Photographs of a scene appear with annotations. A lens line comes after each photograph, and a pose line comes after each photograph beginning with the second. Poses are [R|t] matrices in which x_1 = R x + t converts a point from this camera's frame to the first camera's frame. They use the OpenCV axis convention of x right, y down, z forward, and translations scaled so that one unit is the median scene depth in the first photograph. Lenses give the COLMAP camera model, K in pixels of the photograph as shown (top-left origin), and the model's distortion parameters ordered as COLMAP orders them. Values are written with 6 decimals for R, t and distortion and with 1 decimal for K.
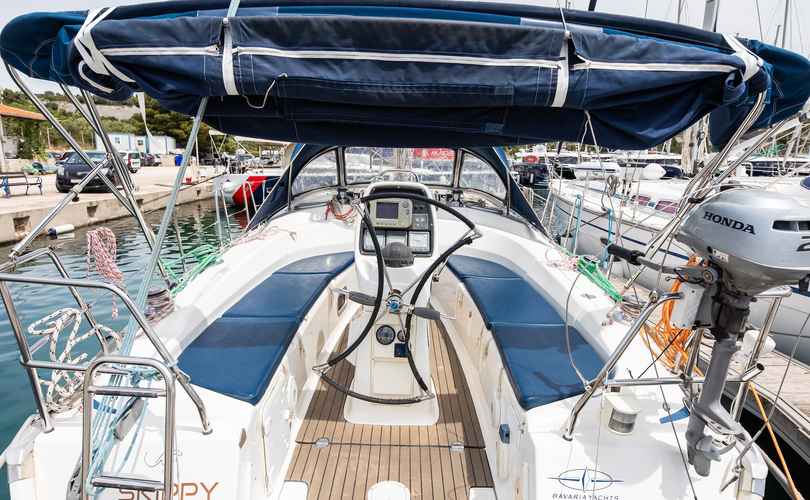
lens RADIAL K [[466.7, 0, 405.4], [0, 466.7, 254.4], [0, 0, 1]] dist [0.005122, 0.000492]
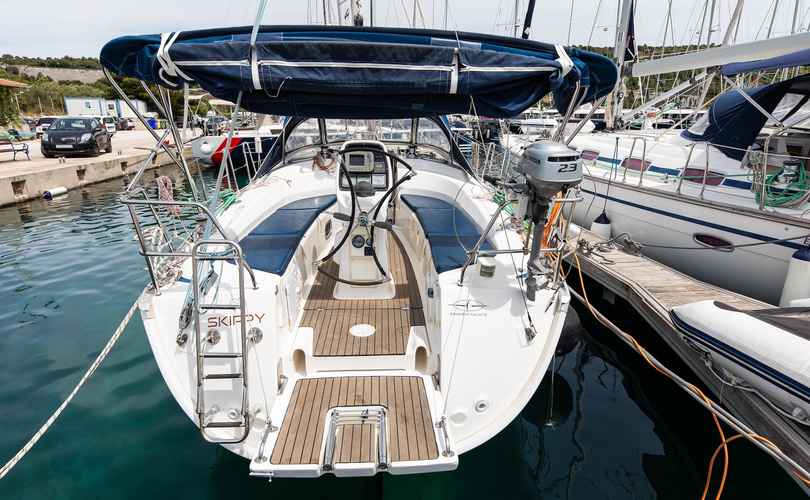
lens RADIAL K [[461.3, 0, 404.6], [0, 461.3, 249.5], [0, 0, 1]] dist [0.020200, -0.009371]
pose [[0.998534, -0.032994, 0.042916, 0.043286], [0.029521, 0.996423, 0.079175, 0.080177], [-0.045375, -0.077792, 0.995936, -0.514095]]
